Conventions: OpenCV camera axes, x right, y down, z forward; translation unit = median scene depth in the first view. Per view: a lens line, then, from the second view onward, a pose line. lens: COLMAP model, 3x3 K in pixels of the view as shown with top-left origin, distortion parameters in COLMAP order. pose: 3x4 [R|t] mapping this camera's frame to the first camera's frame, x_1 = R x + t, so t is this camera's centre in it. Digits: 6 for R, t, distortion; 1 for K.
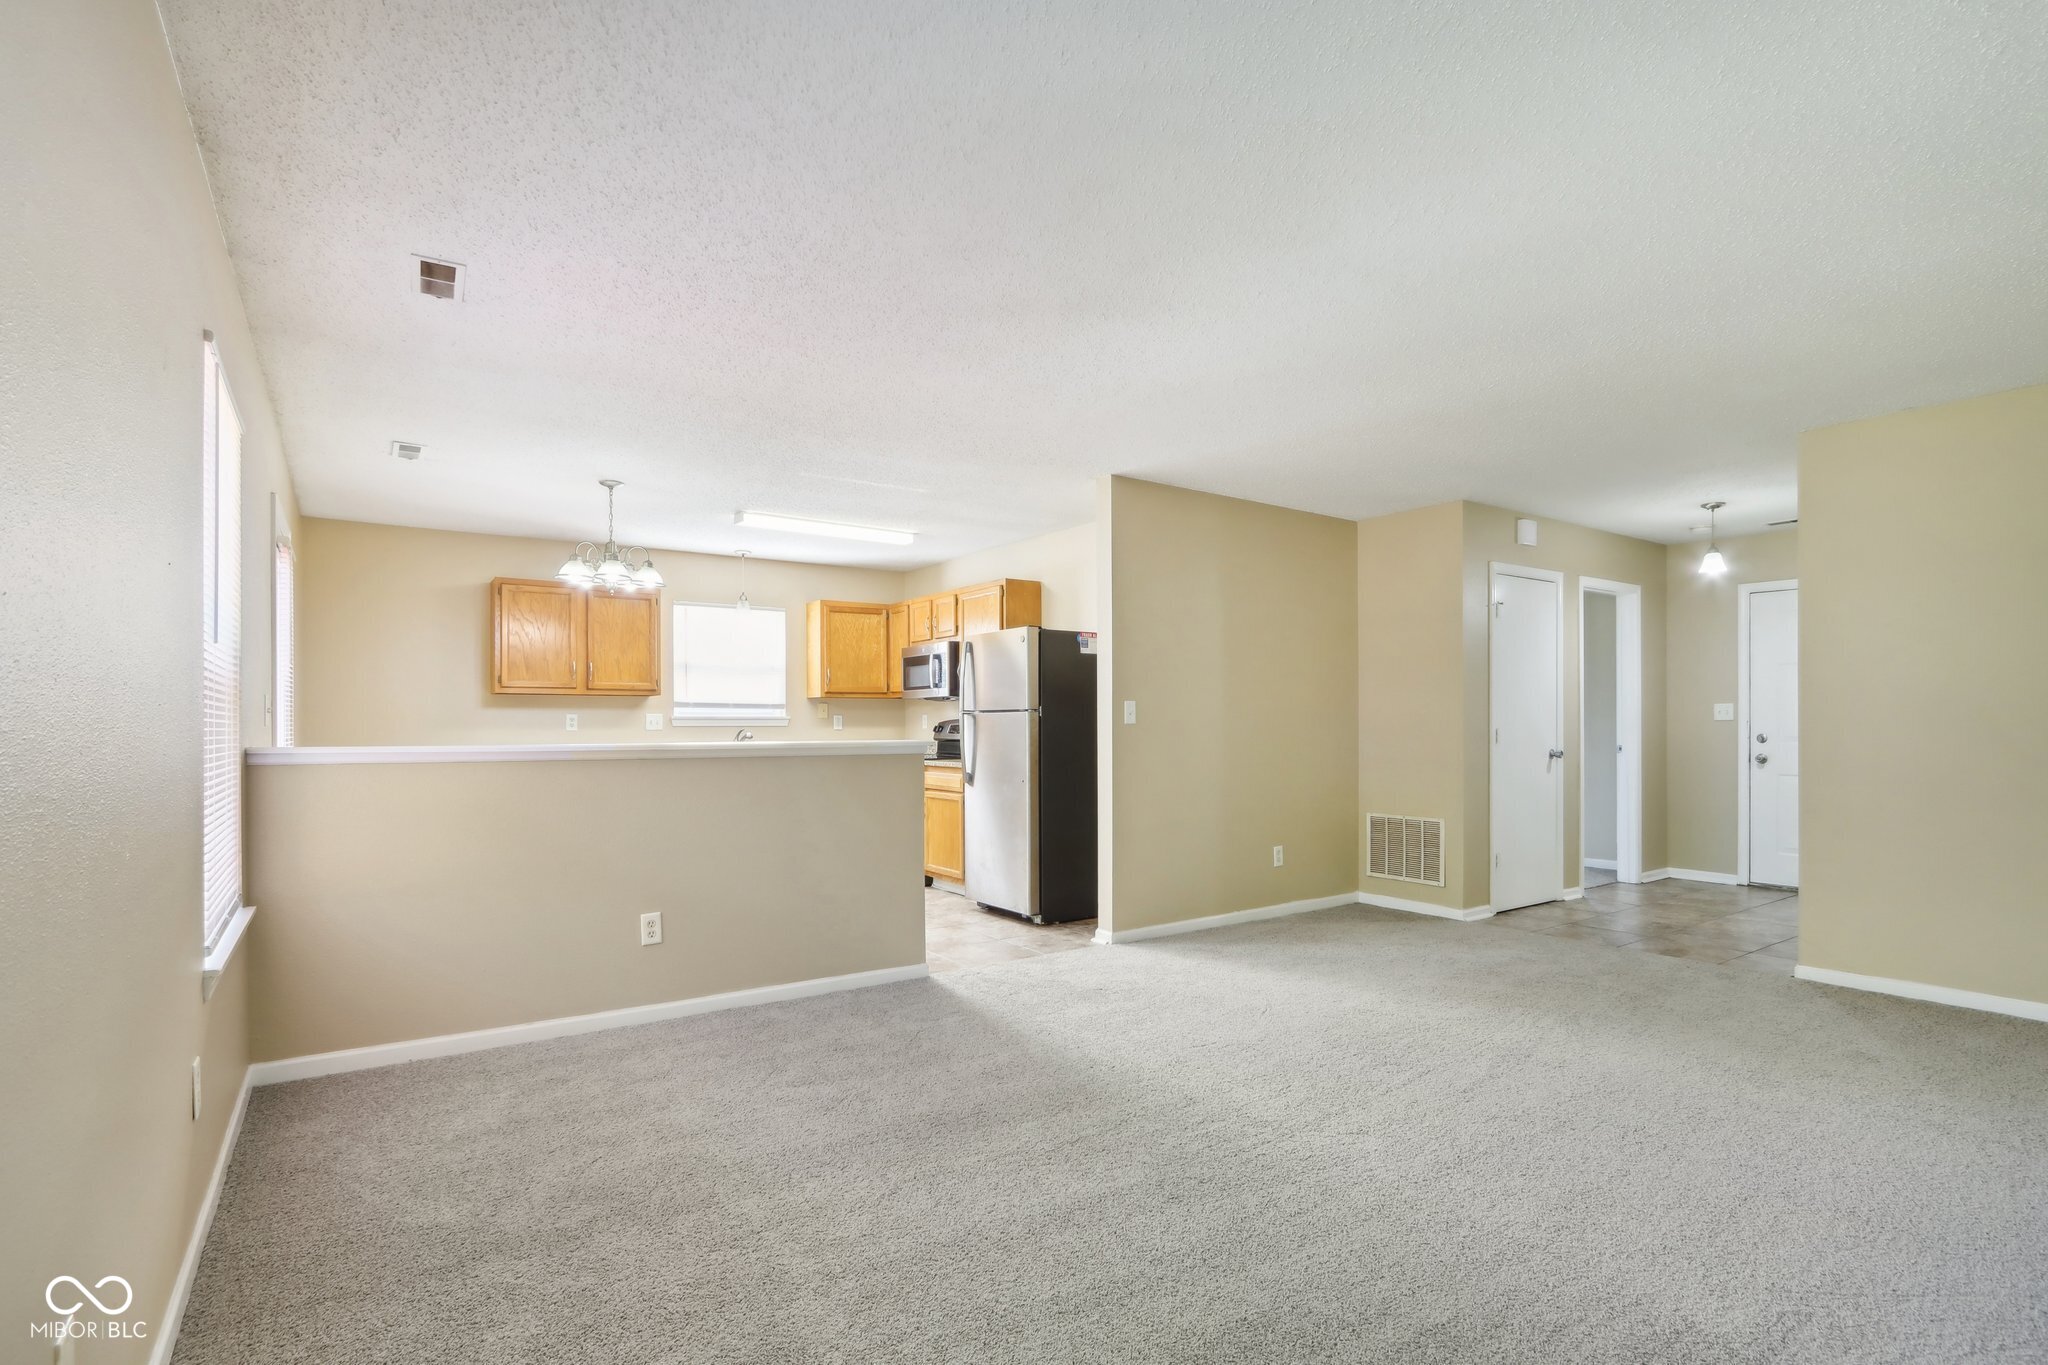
lens RADIAL K [[961.9, 0, 1046.1], [0, 961.9, 715.4], [0, 0, 1]] dist [0.000259, 0.000139]
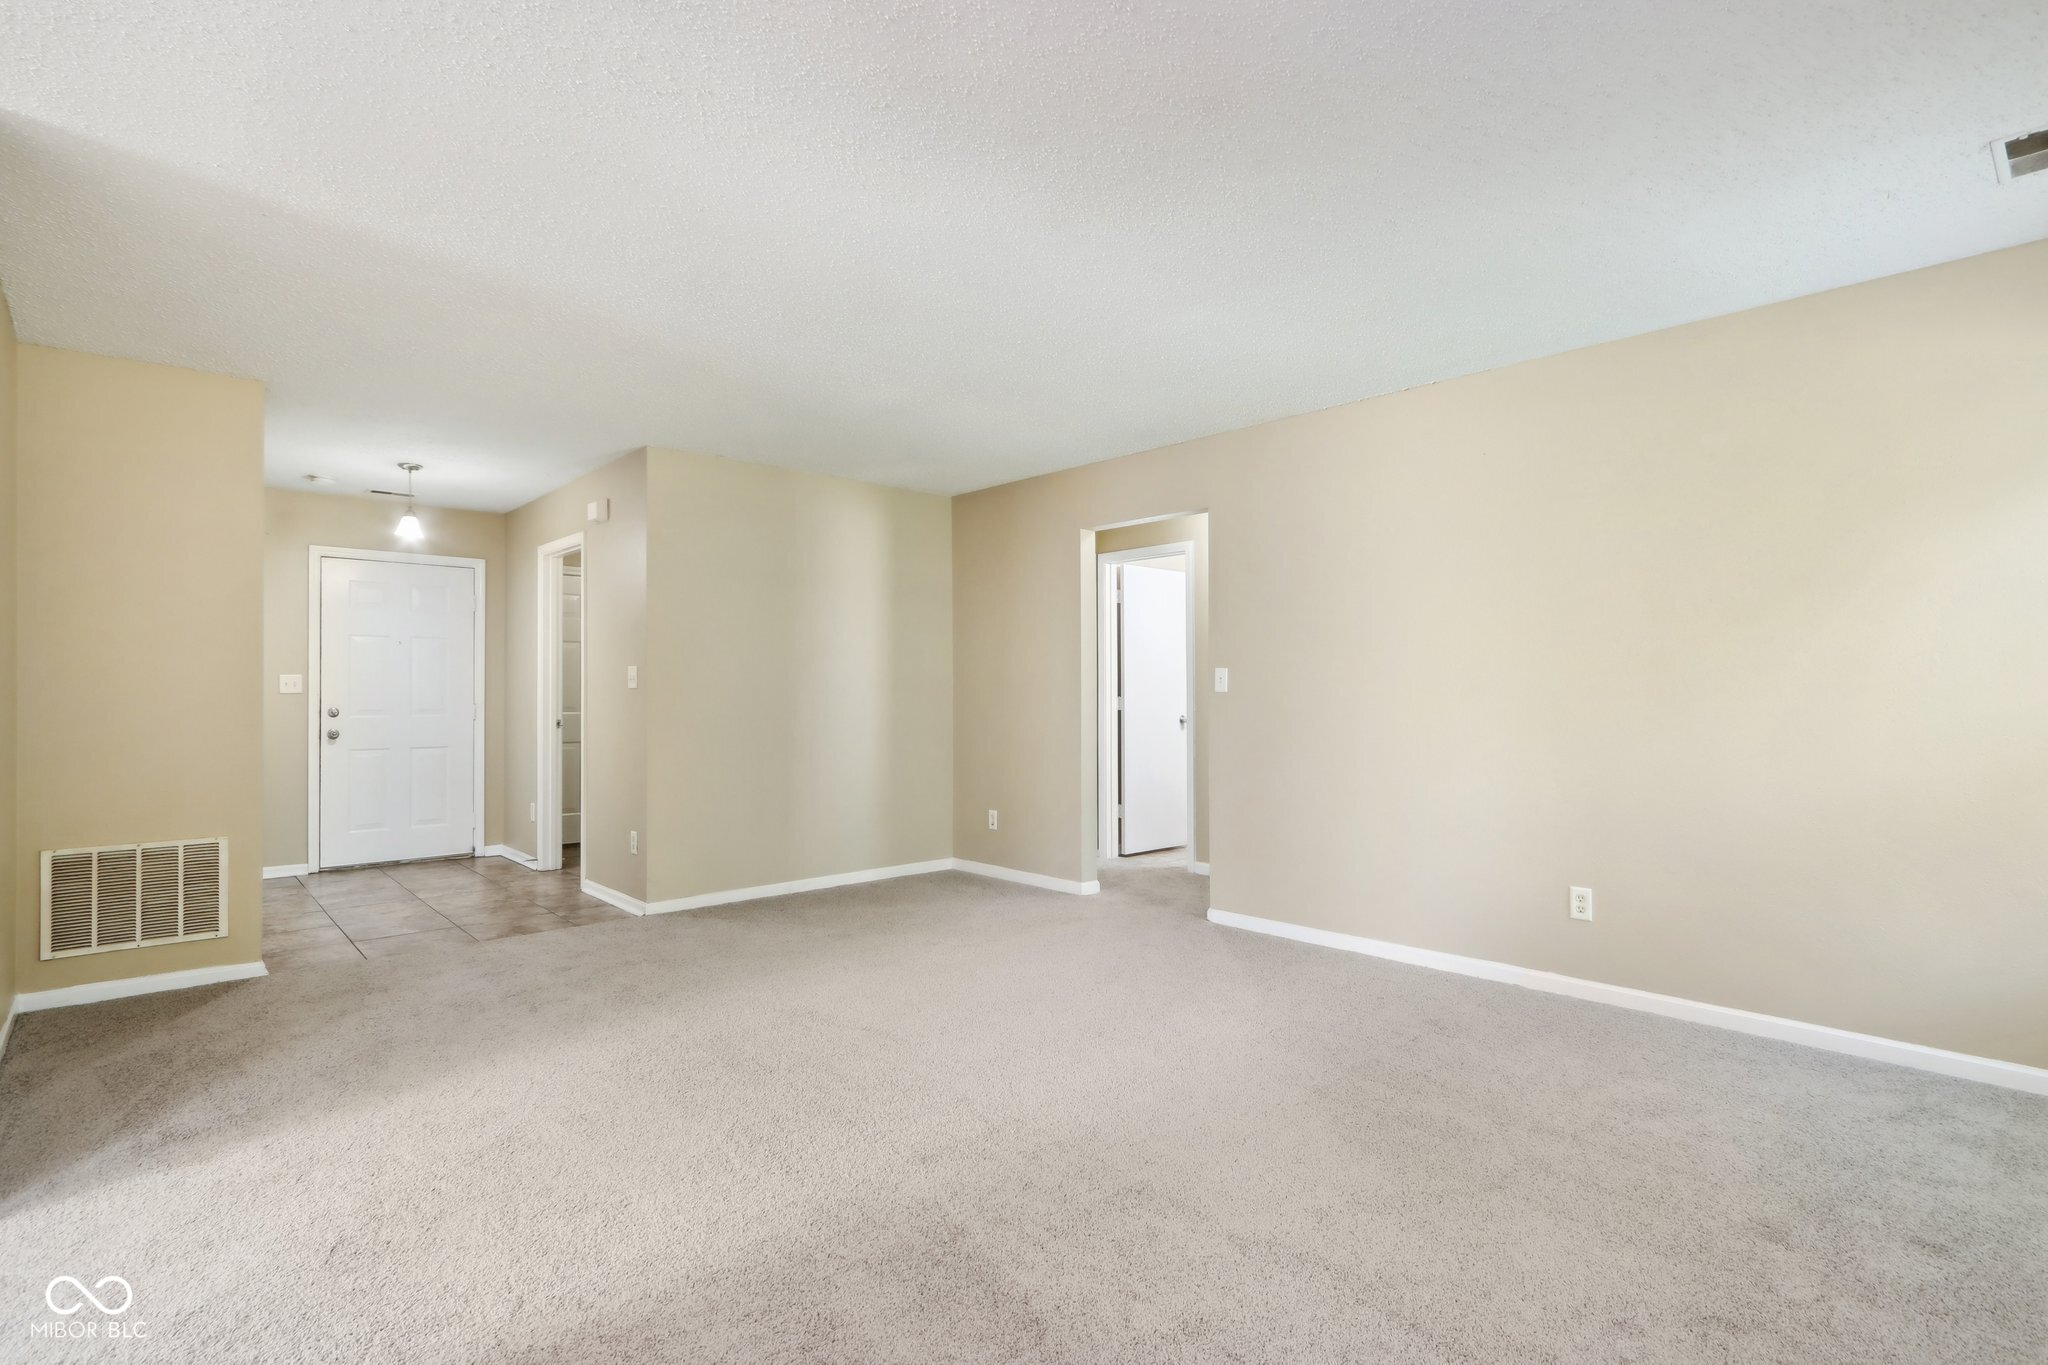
lens RADIAL K [[992.3, 0, 1024.0], [0, 992.3, 682.5], [0, 0, 1]] dist [-0.013709, -0.000455]
pose [[-0.134342, 0.014172, 0.990834, -0.332674], [-0.004793, 0.999877, -0.014951, 0.006031], [-0.990923, -0.006757, -0.134258, 0.506739]]
